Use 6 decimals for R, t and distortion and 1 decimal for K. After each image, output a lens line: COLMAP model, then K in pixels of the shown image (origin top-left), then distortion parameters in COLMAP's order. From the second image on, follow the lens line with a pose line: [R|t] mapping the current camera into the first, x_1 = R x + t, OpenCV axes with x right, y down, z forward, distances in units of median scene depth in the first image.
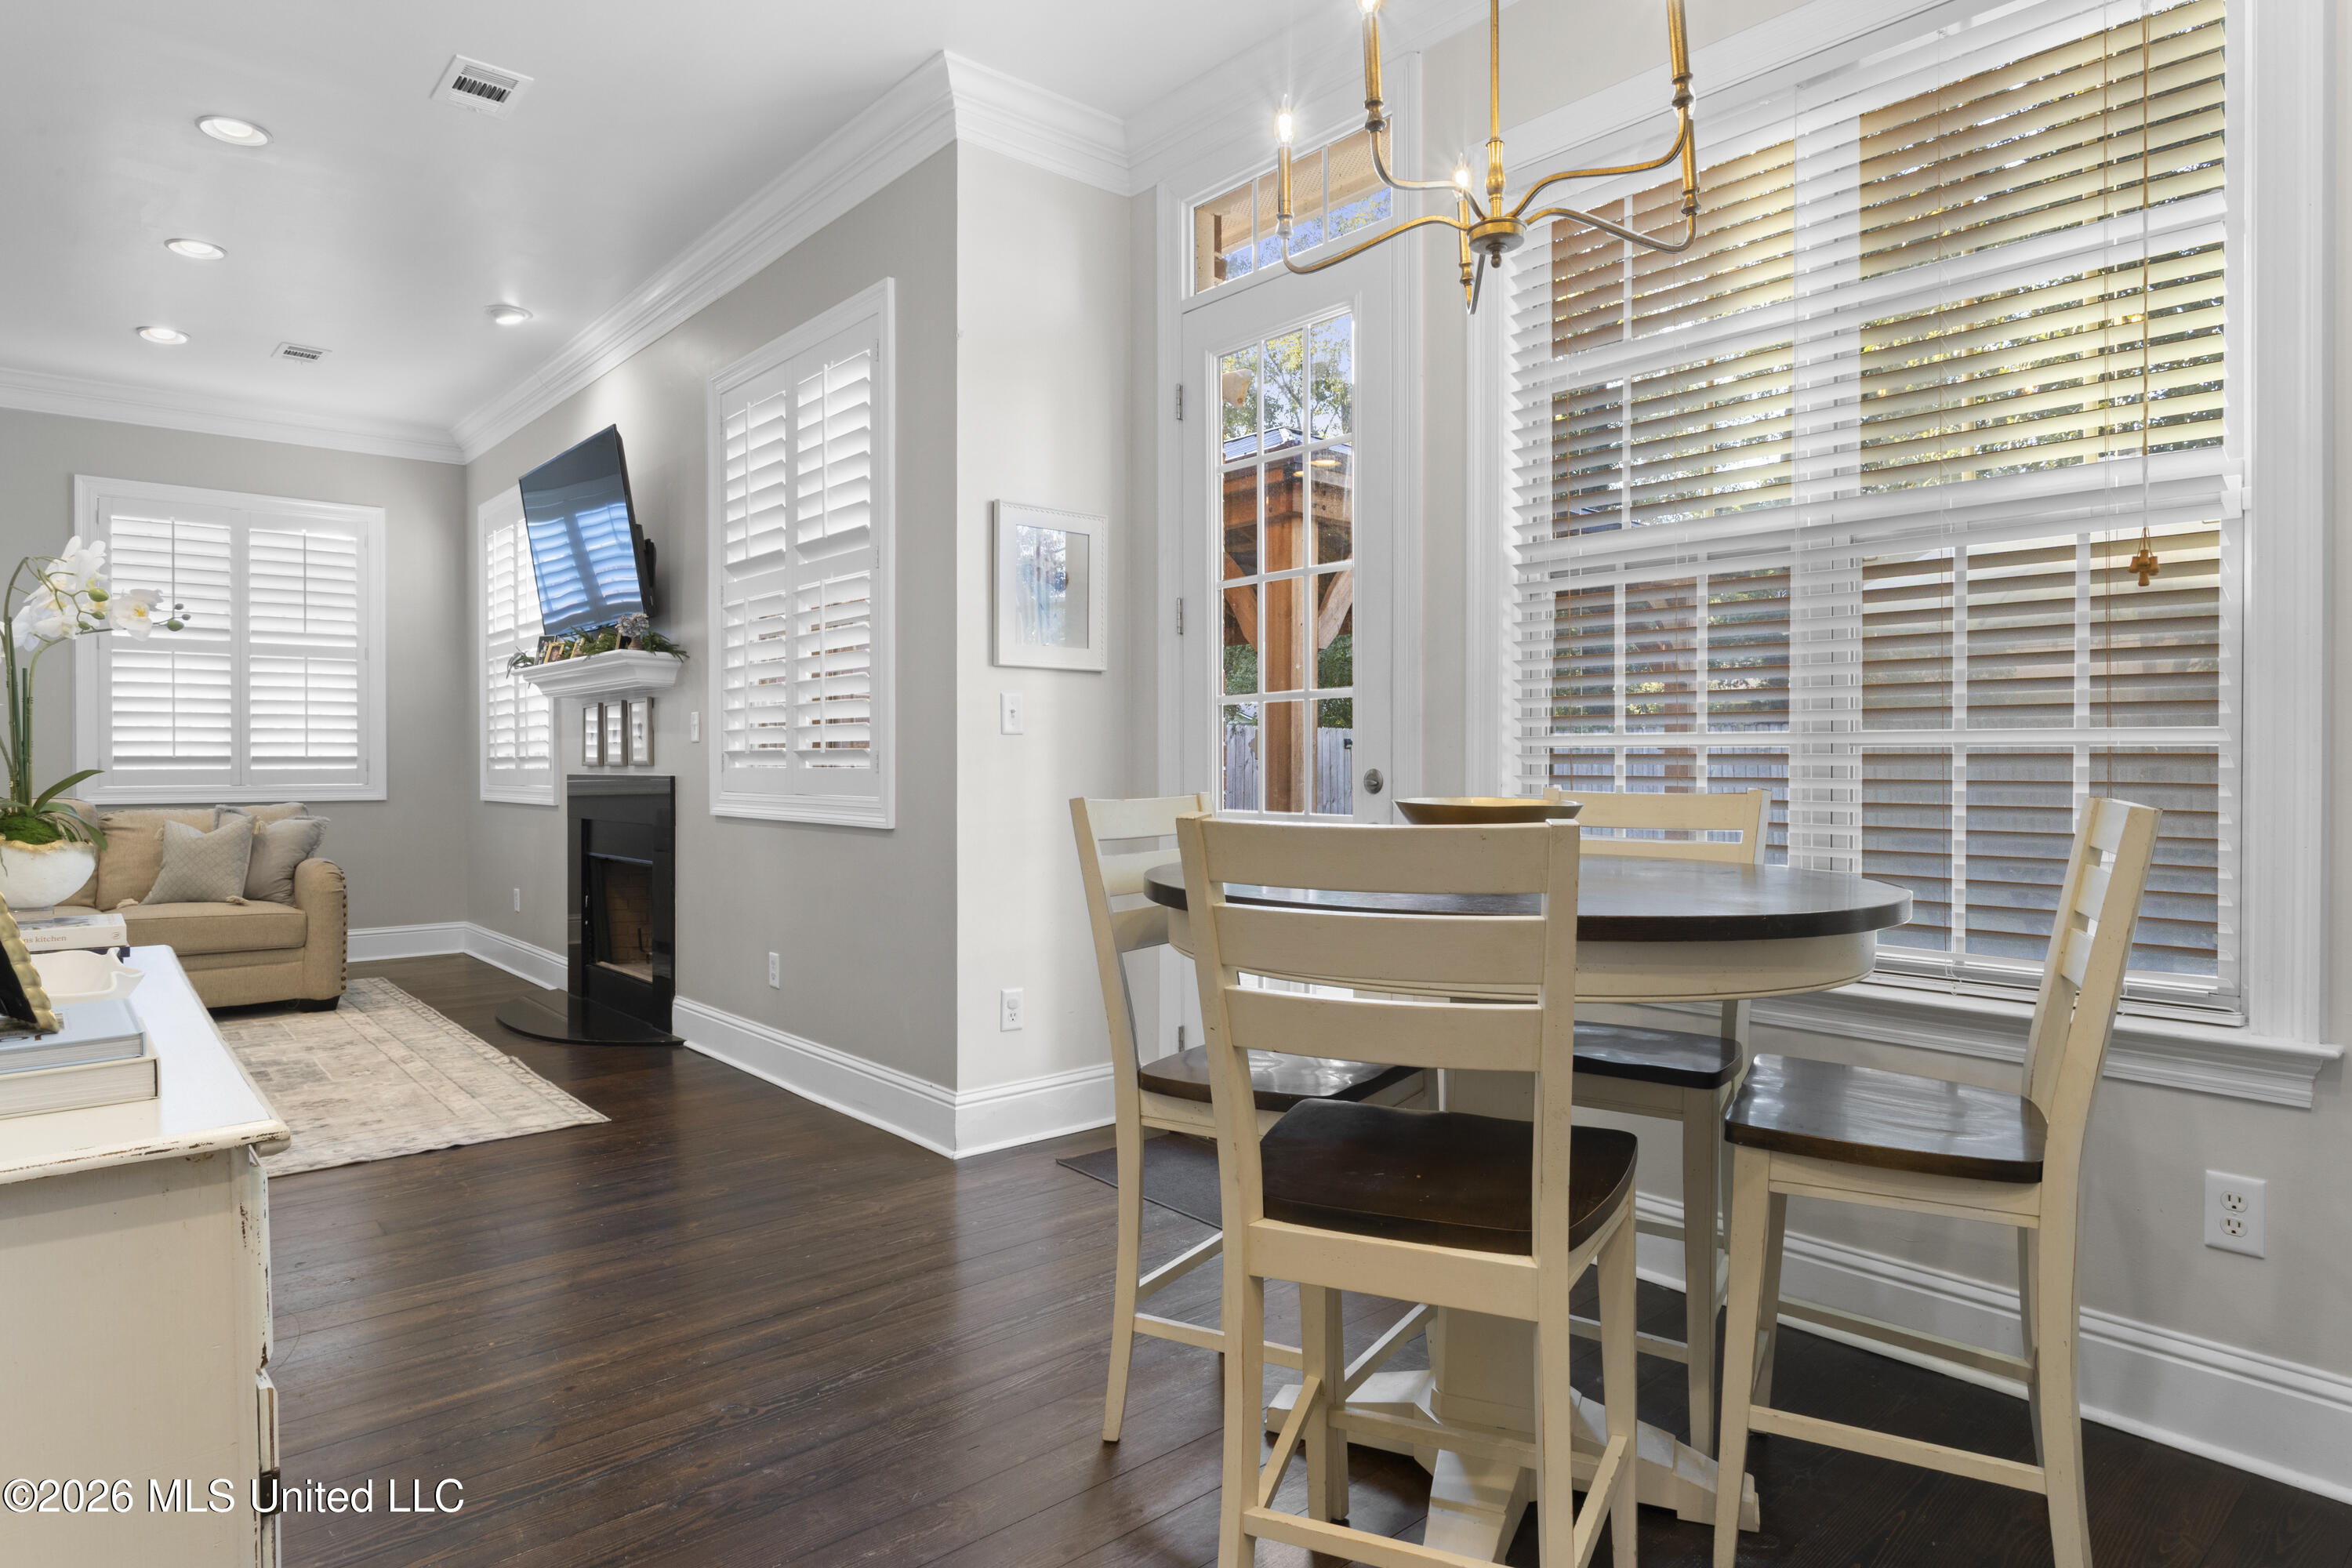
lens RADIAL K [[1308.6, 0, 1210.8], [0, 1308.6, 779.0], [0, 0, 1]] dist [-0.003079, -0.000835]
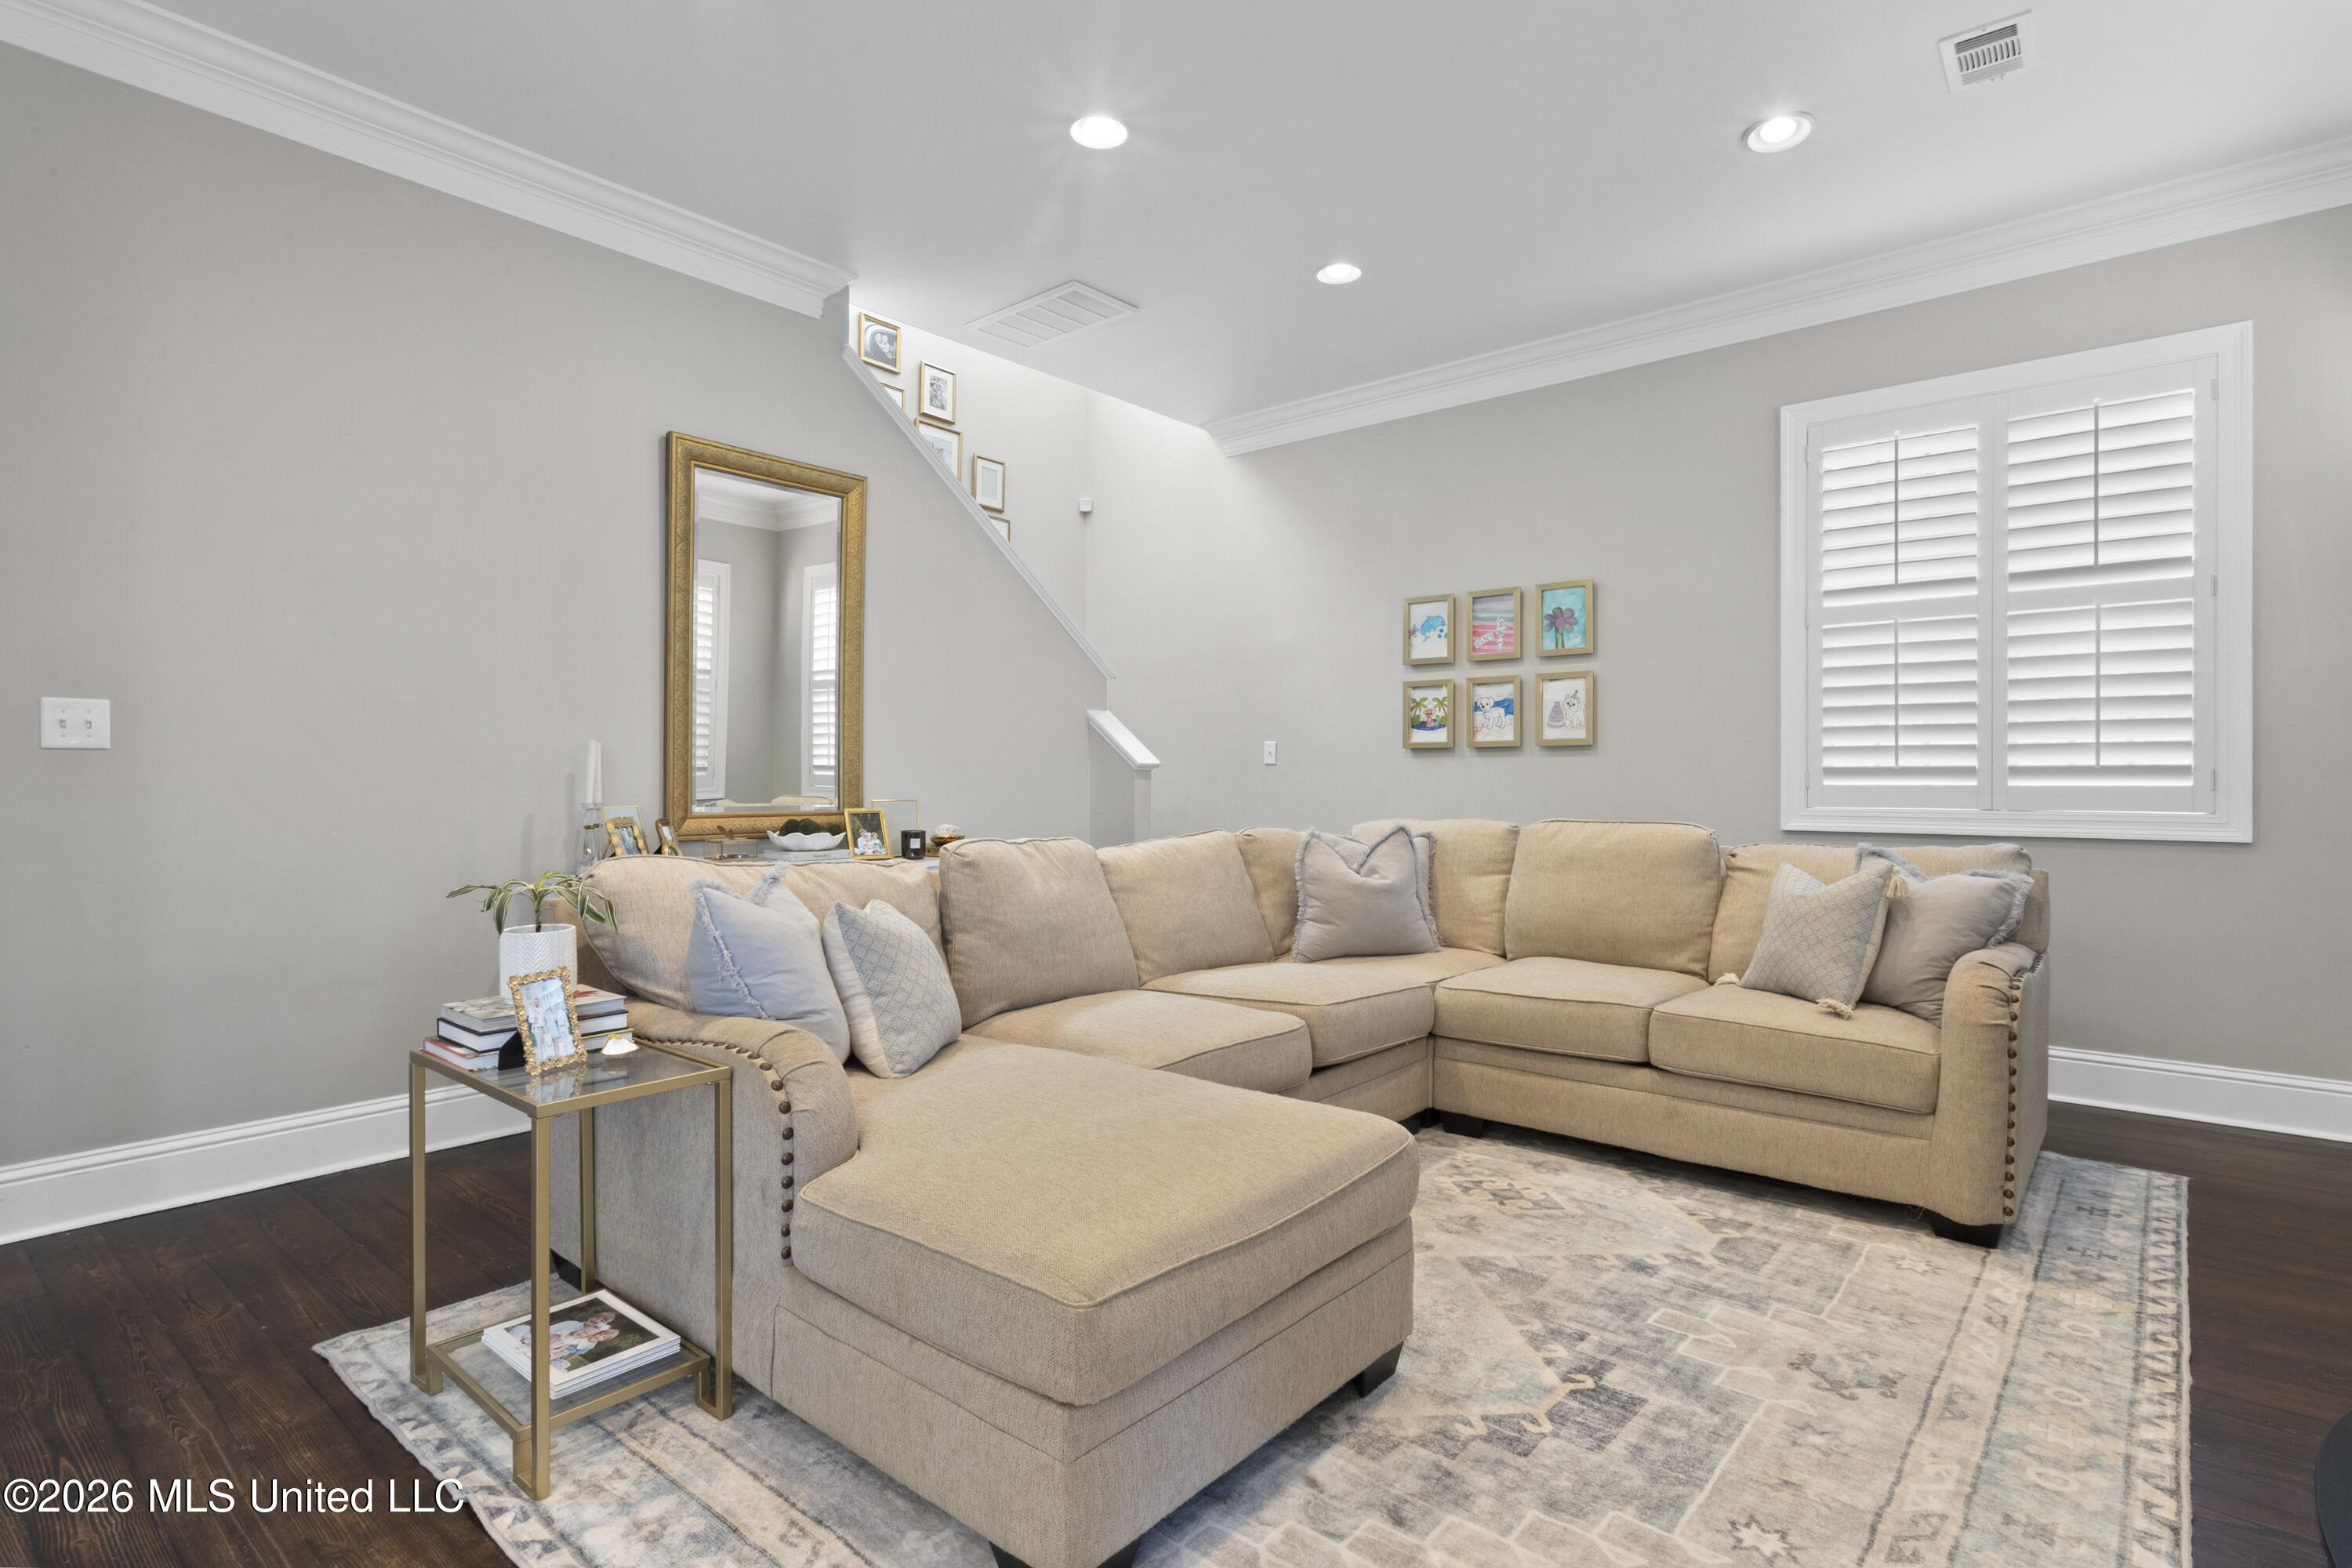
lens RADIAL K [[1179.0, 0, 1153.0], [0, 1179.0, 777.8], [0, 0, 1]] dist [-0.003776, -0.000424]
pose [[0.121506, 0.001650, -0.992589, -0.214100], [-0.012923, 0.999916, 0.000080, -0.006510], [0.992507, 0.012817, 0.121517, 0.532133]]
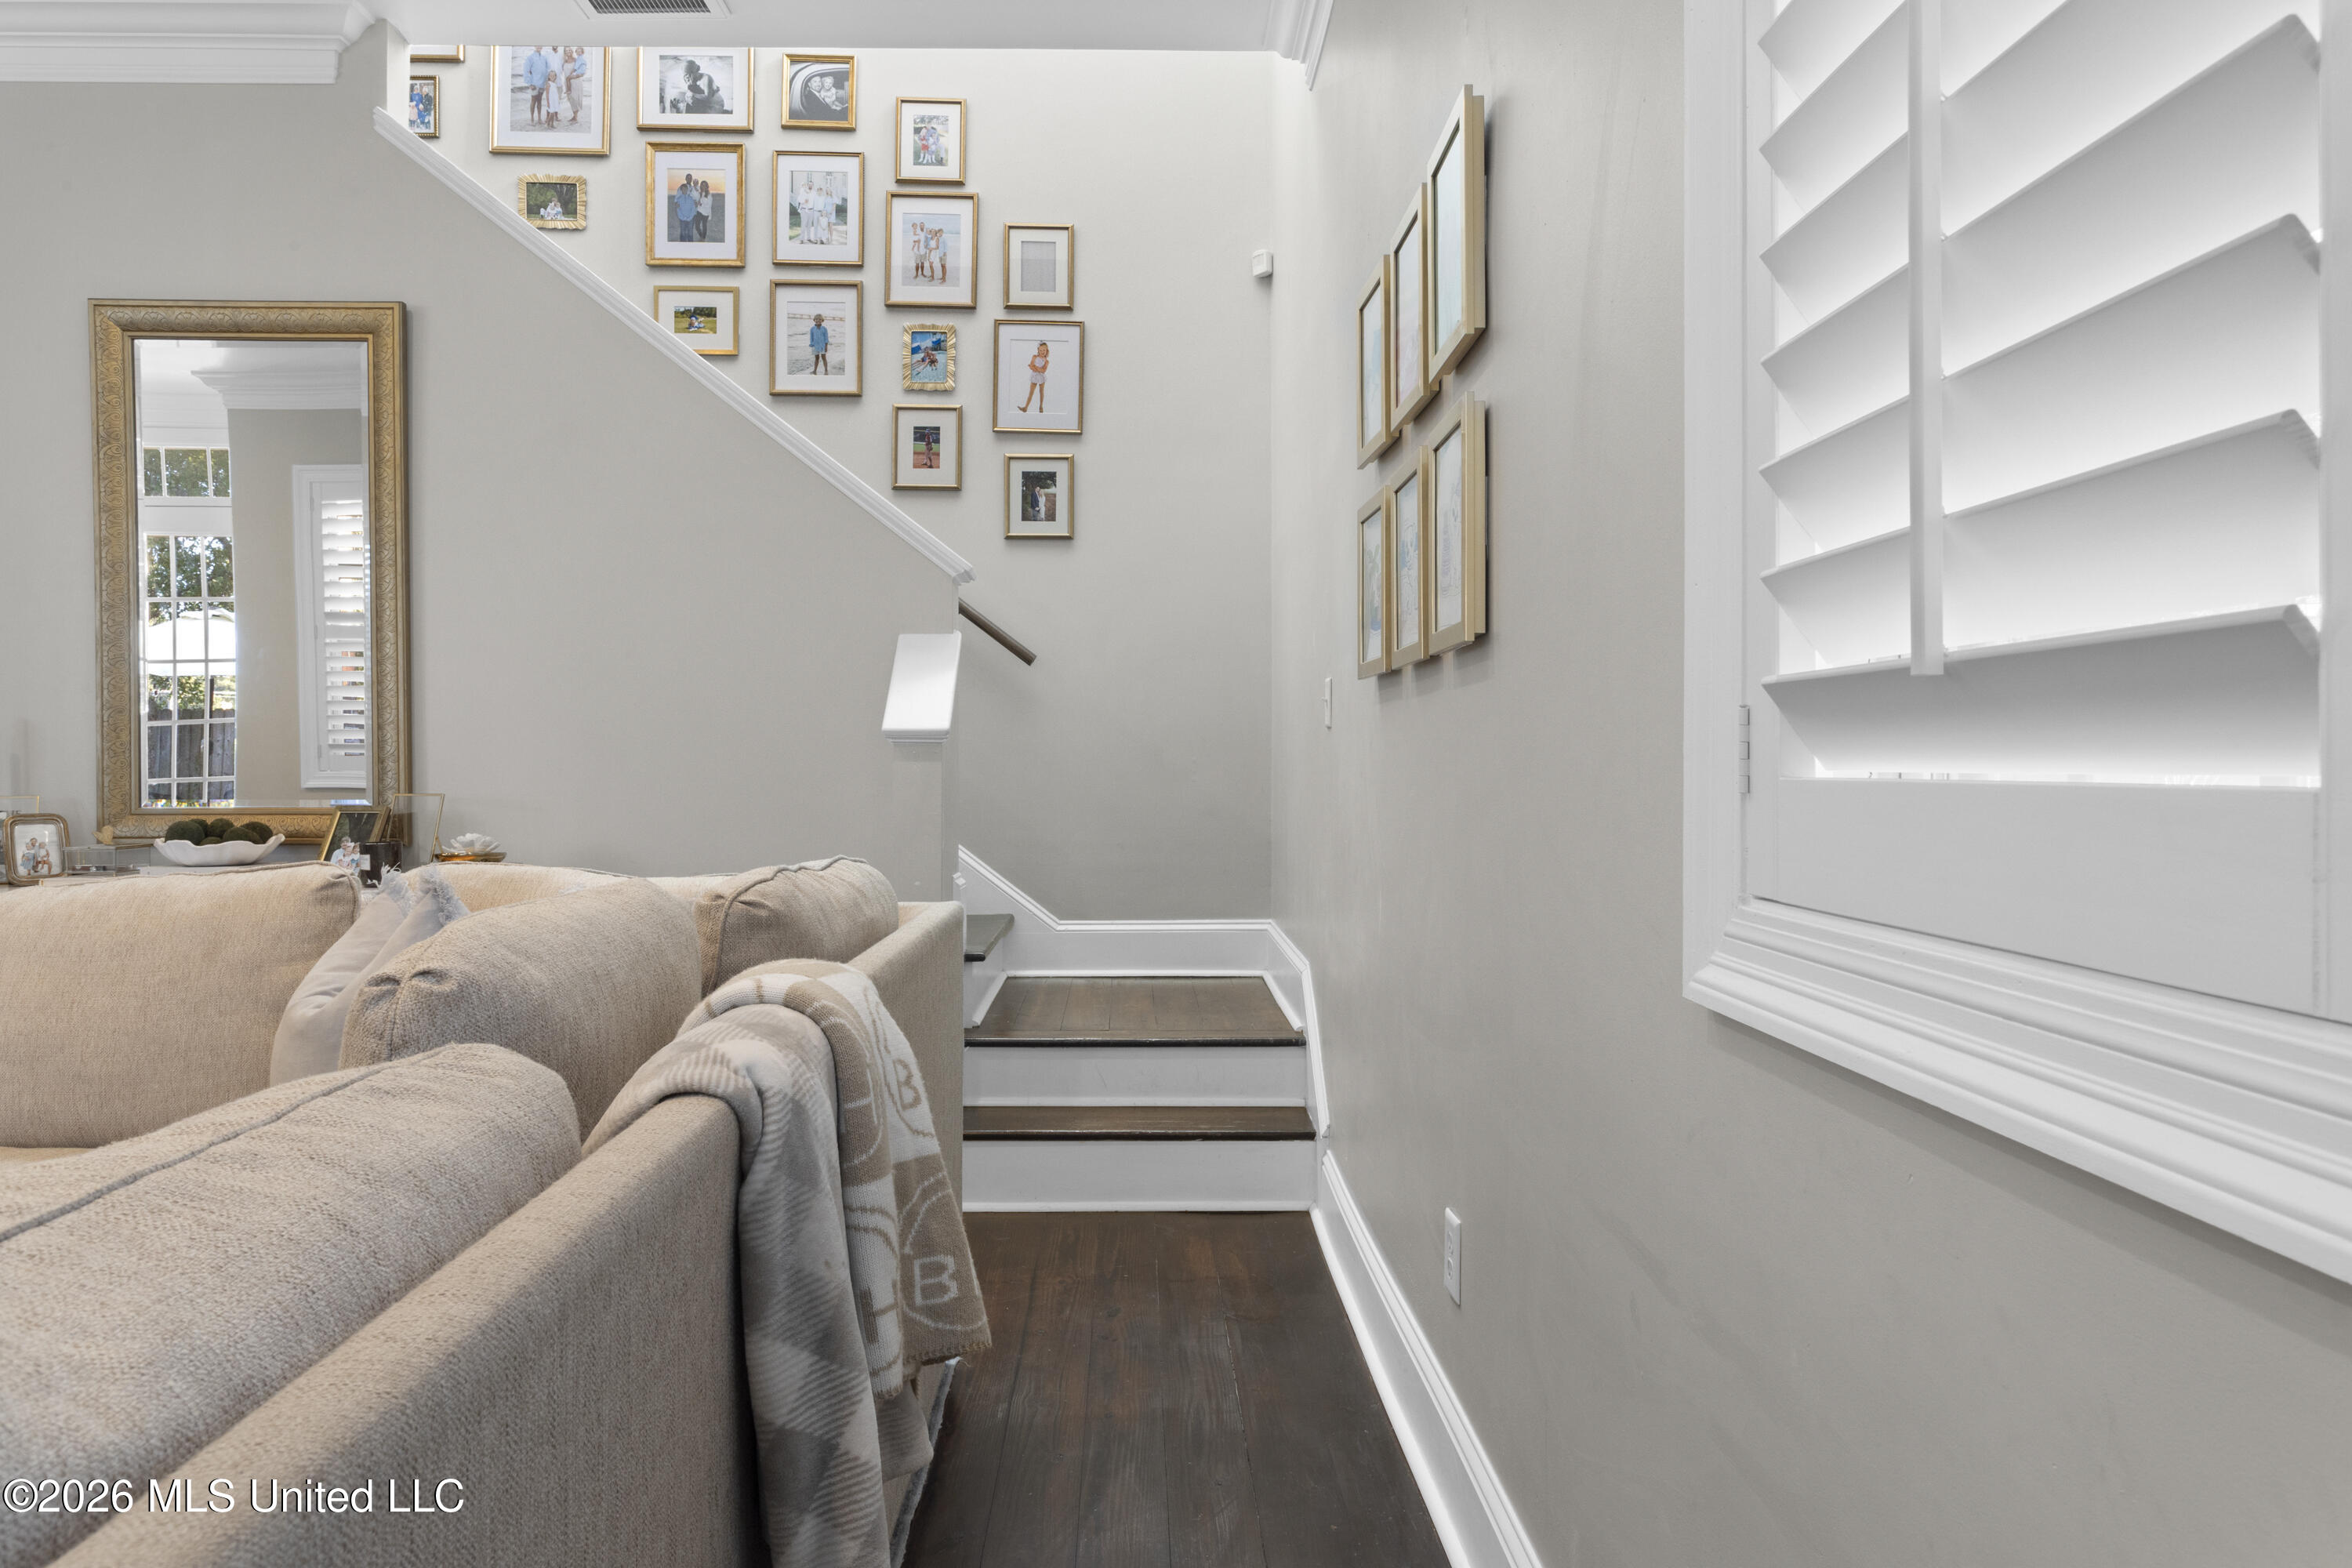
lens RADIAL K [[1511.8, 0, 1172.6], [0, 1511.8, 770.0], [0, 0, 1]] dist [-0.000074, 0.001282]
pose [[-0.653468, 0.006682, -0.756925, -0.671388], [-0.004034, 0.999916, 0.012310, -0.008831], [0.756943, 0.011098, -0.653386, 1.049495]]
